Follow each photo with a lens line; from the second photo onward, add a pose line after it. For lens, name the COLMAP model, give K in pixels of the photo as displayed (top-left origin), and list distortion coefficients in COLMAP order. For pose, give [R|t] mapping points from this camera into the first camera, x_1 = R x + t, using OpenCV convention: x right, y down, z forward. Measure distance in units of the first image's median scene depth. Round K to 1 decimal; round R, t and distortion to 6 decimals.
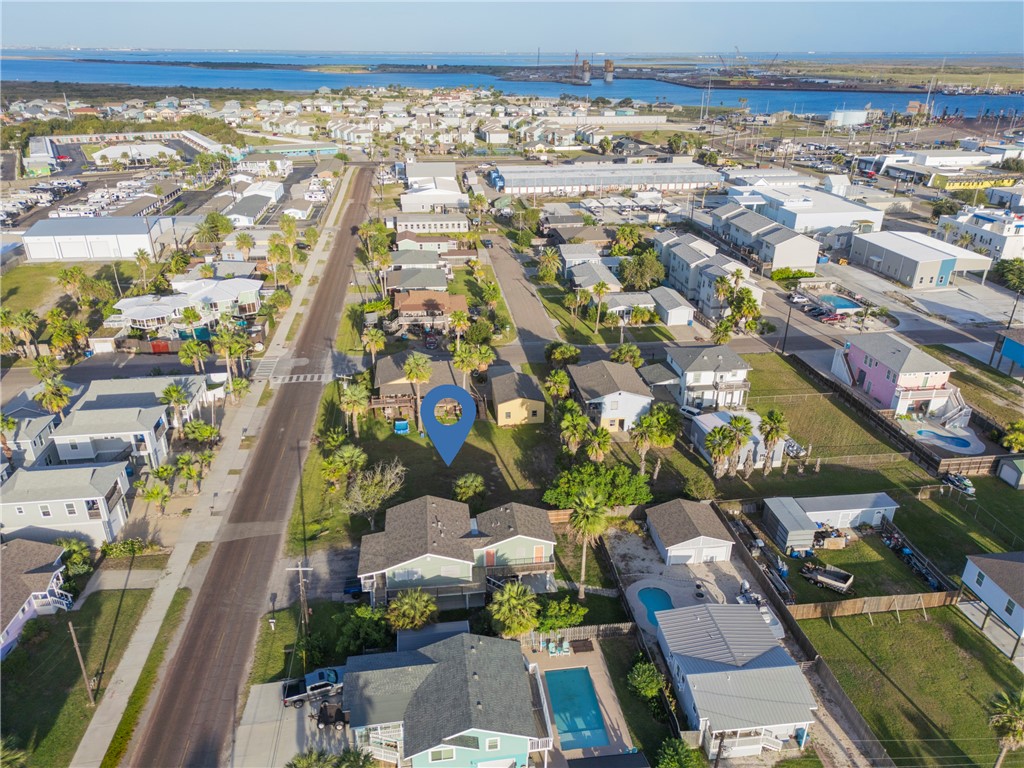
lens RADIAL K [[714.7, 0, 512.0], [0, 714.7, 384.0], [0, 0, 1]] dist [0.075852, -0.070938]
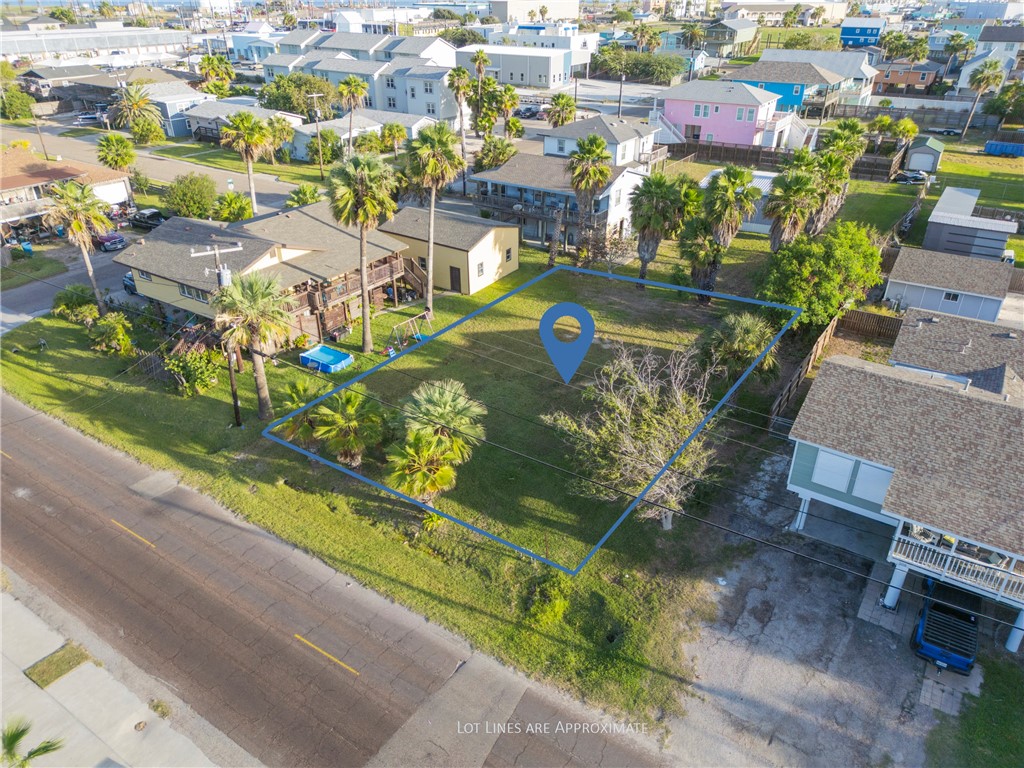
lens RADIAL K [[714.7, 0, 512.0], [0, 714.7, 384.0], [0, 0, 1]] dist [0.075852, -0.070938]
pose [[0.652918, -0.371695, 0.659955, -0.250011], [0.319835, 0.925116, 0.204612, 0.014861], [-0.686588, 0.077482, 0.722906, 0.412882]]
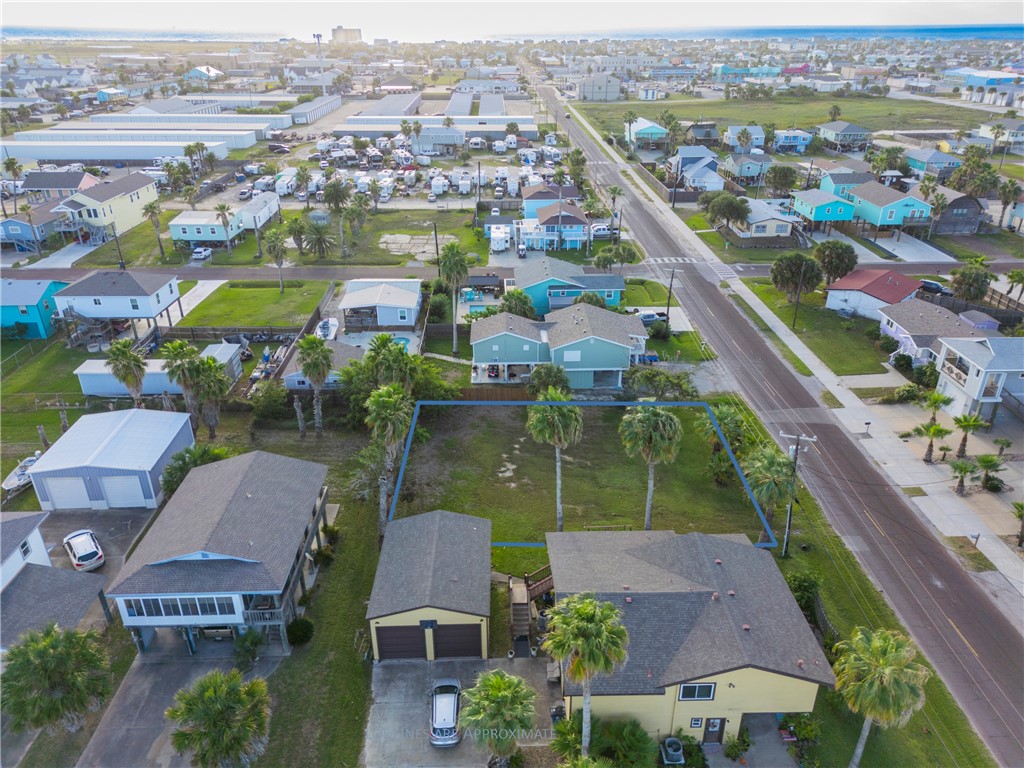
lens RADIAL K [[723.5, 0, 512.0], [0, 723.5, 384.0], [0, 0, 1]] dist [0.069344, -0.064155]
pose [[-0.994502, -0.048445, 0.092841, -0.051826], [0.041864, 0.628719, 0.776505, -0.278971], [-0.095989, 0.776122, -0.623234, 0.829362]]
